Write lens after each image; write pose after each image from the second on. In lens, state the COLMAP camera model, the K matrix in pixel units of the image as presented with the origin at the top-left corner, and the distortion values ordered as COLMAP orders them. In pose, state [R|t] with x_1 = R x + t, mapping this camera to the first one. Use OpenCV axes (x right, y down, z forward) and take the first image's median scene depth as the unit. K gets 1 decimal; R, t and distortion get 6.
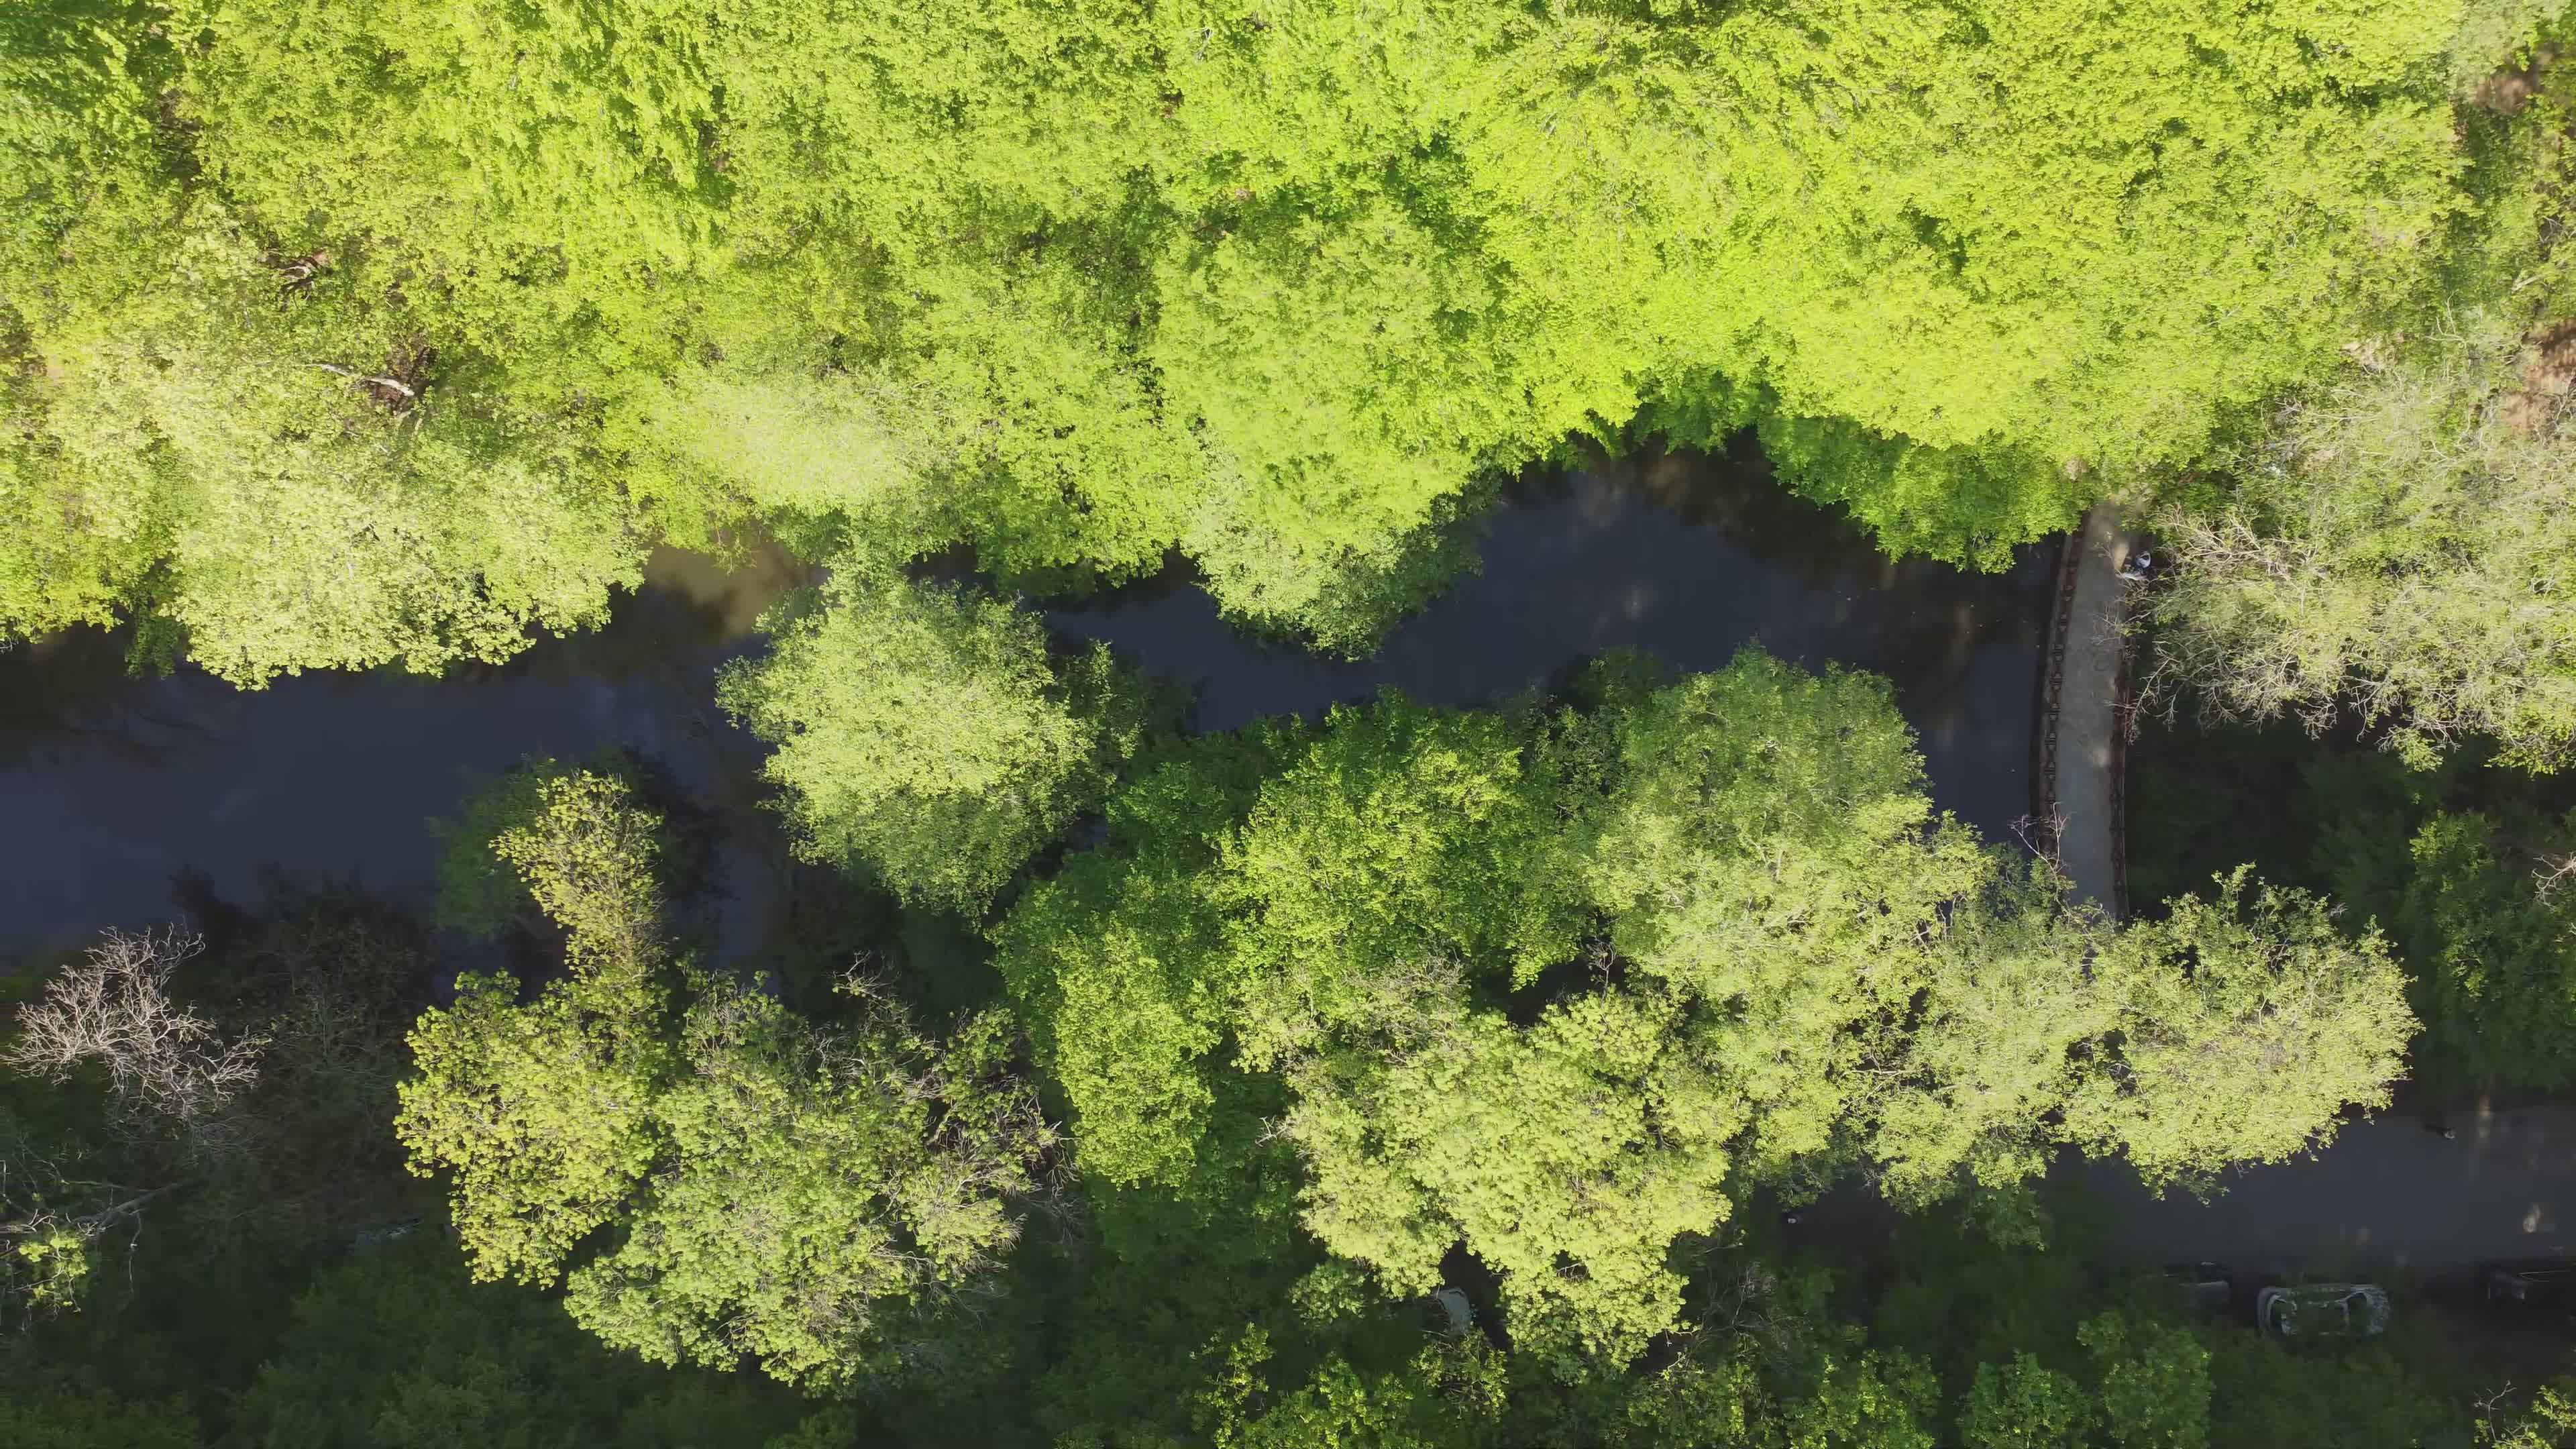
lens RADIAL K [[1037.5, 0, 1288.0], [0, 1037.5, 724.5], [0, 0, 1]] dist [0.000783, -0.000100]
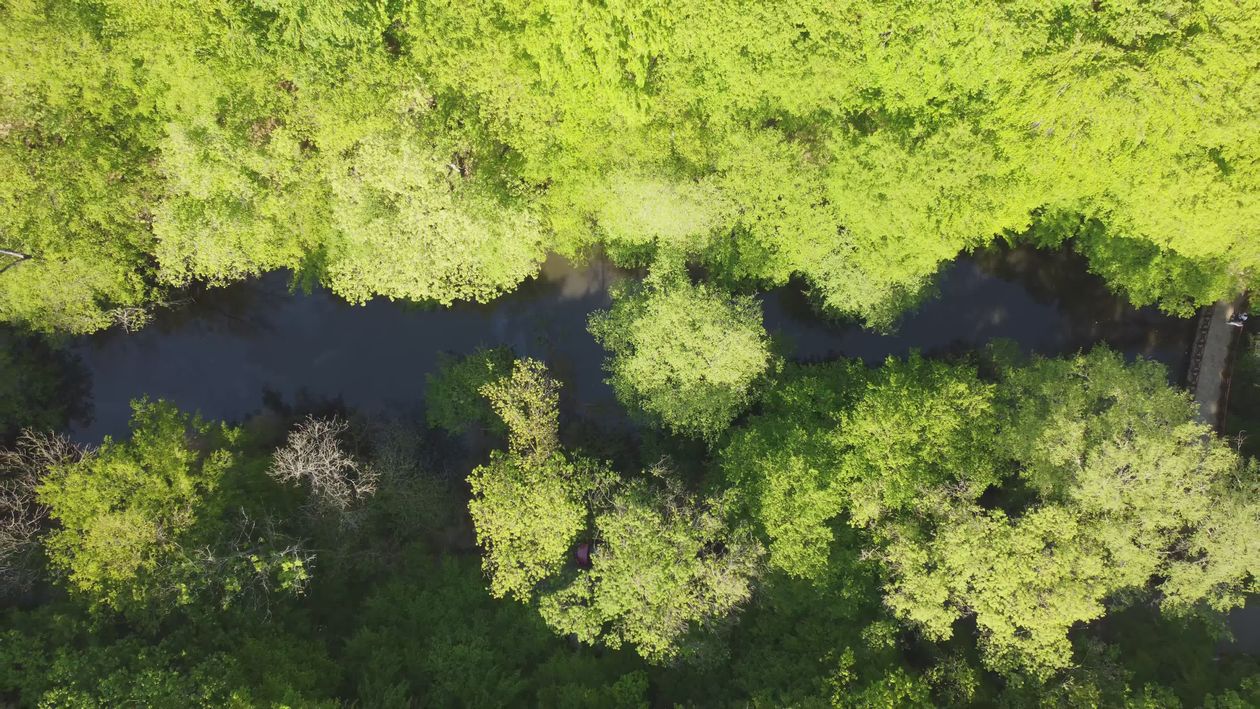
lens RADIAL K [[506.8, 0, 630.0], [0, 506.8, 354.5], [0, 0, 1]] dist [-0.000102, -0.000283]
pose [[0.996642, 0.081869, 0.001660, -0.523107], [-0.081871, 0.996642, 0.001436, 0.021692], [-0.001537, -0.001567, 0.999998, -0.024719]]
